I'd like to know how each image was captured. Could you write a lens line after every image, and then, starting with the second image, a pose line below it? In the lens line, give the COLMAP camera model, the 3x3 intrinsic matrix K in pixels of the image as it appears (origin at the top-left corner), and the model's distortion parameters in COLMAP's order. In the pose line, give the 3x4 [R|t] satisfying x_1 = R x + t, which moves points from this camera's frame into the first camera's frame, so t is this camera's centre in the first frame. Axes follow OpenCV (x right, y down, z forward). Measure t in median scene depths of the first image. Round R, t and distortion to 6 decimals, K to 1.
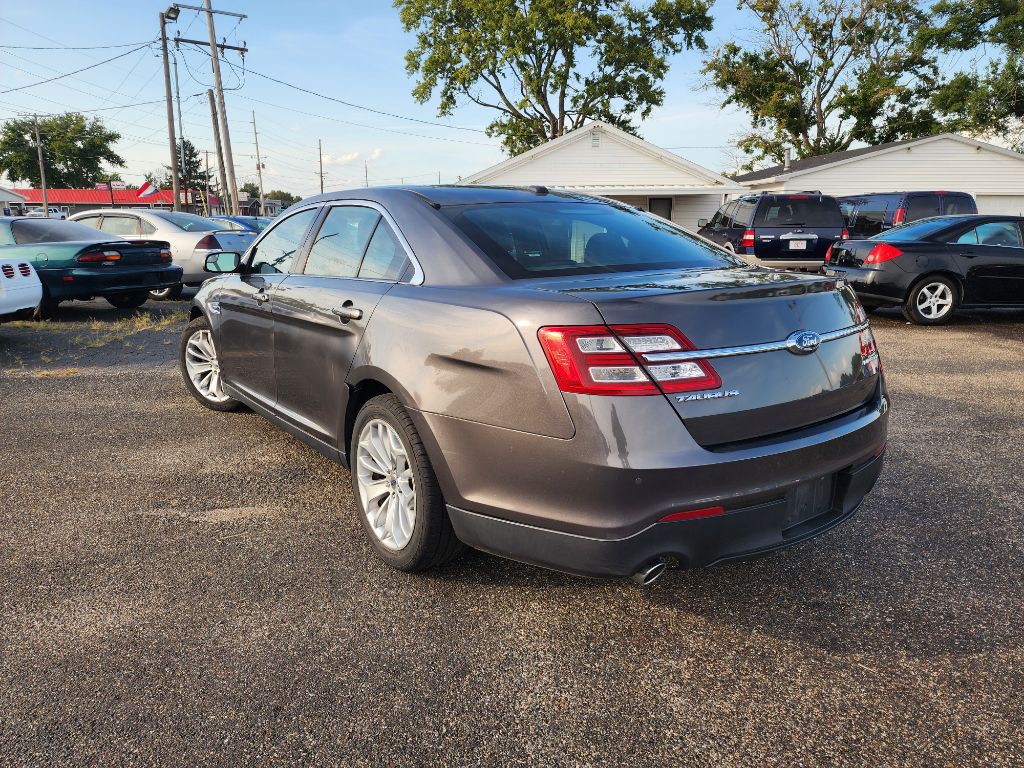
lens RADIAL K [[692.2, 0, 503.7], [0, 692.2, 388.6], [0, 0, 1]] dist [0.070008, -0.067163]
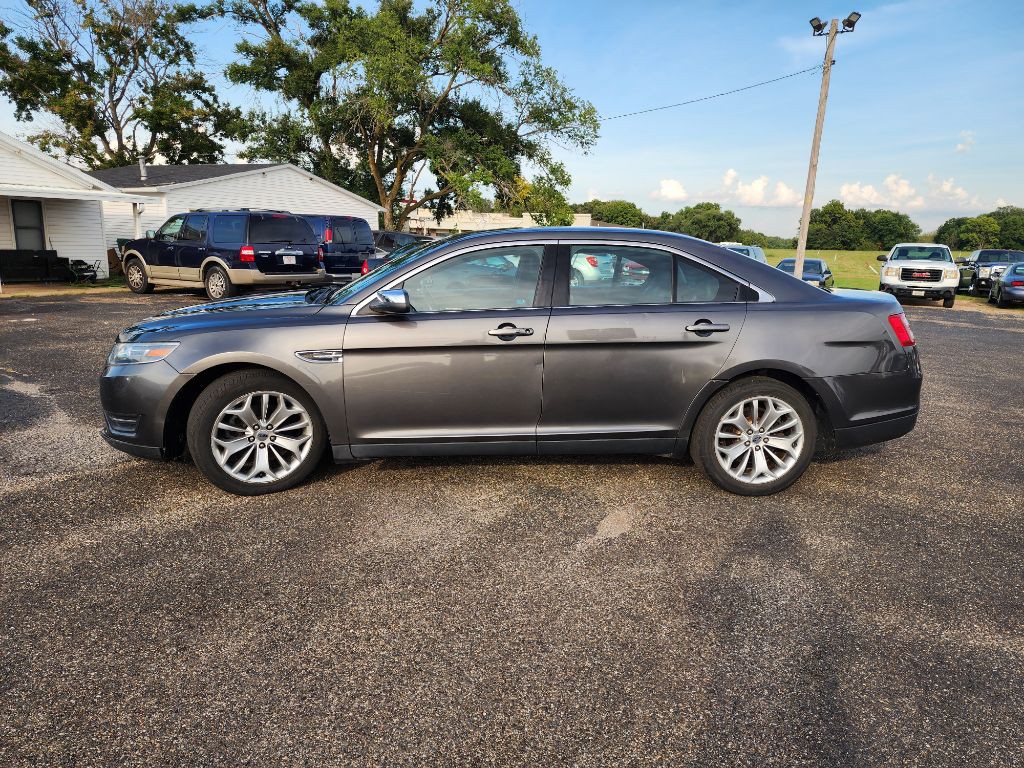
lens RADIAL K [[687.9, 0, 515.2], [0, 687.9, 387.3], [0, 0, 1]] dist [0.088958, -0.072448]
pose [[0.513686, -0.164903, 0.841982, -0.146292], [0.174894, 0.980876, 0.085405, -0.016502], [-0.839963, 0.103386, 0.532703, 0.057452]]
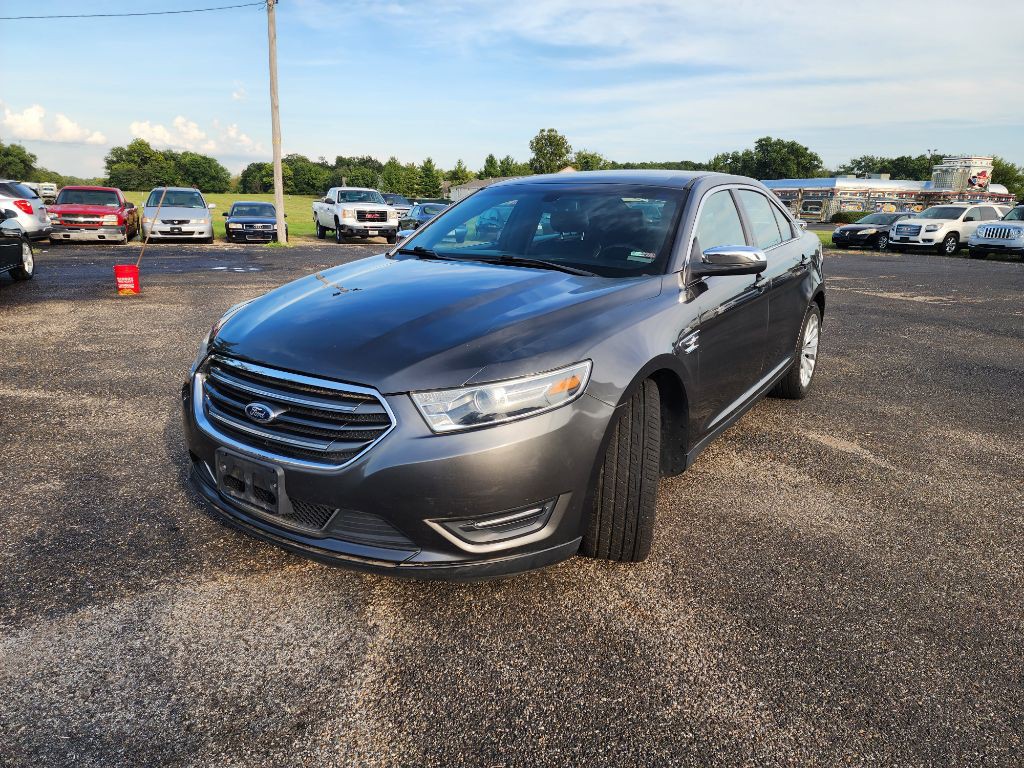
lens RADIAL K [[691.8, 0, 506.4], [0, 691.8, 372.6], [0, 0, 1]] dist [0.078570, -0.068242]
pose [[-0.357317, -0.233221, 0.904396, -0.139667], [0.201901, 0.926138, 0.318597, -0.047706], [-0.911899, 0.296439, -0.283837, 0.196964]]
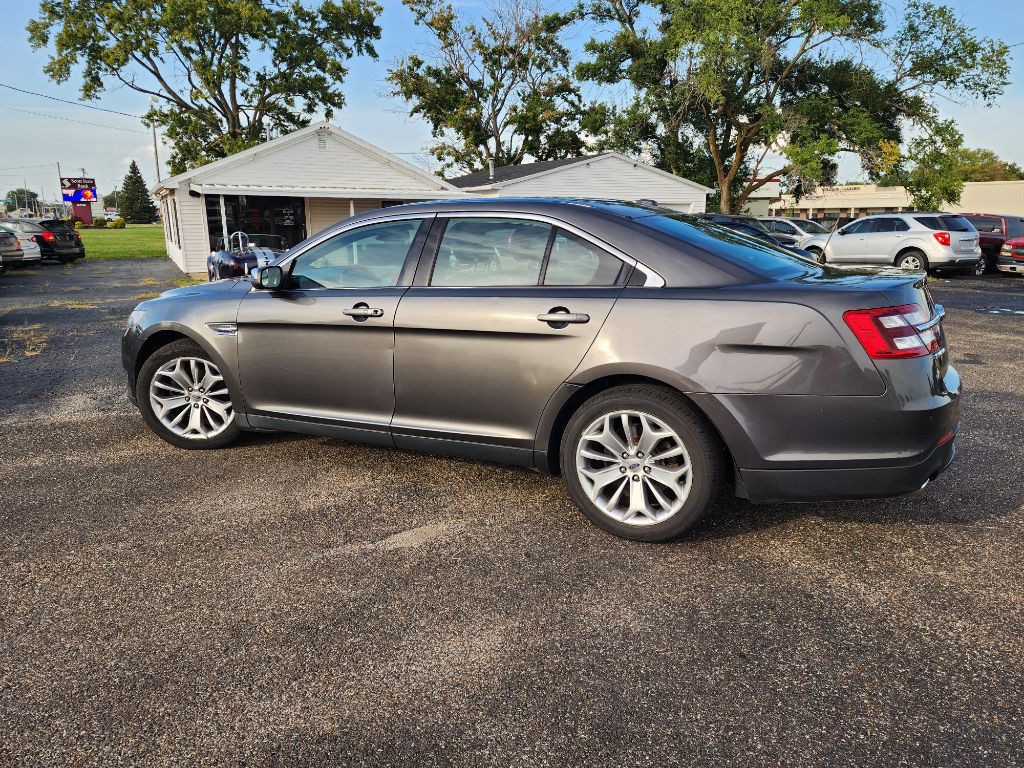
lens RADIAL K [[694.8, 0, 517.5], [0, 694.8, 377.0], [0, 0, 1]] dist [0.074760, -0.064981]
pose [[0.882453, -0.104472, 0.458652, -0.073998], [0.112782, 0.993576, 0.009324, -0.003423], [-0.456680, 0.043500, 0.888567, 0.008101]]
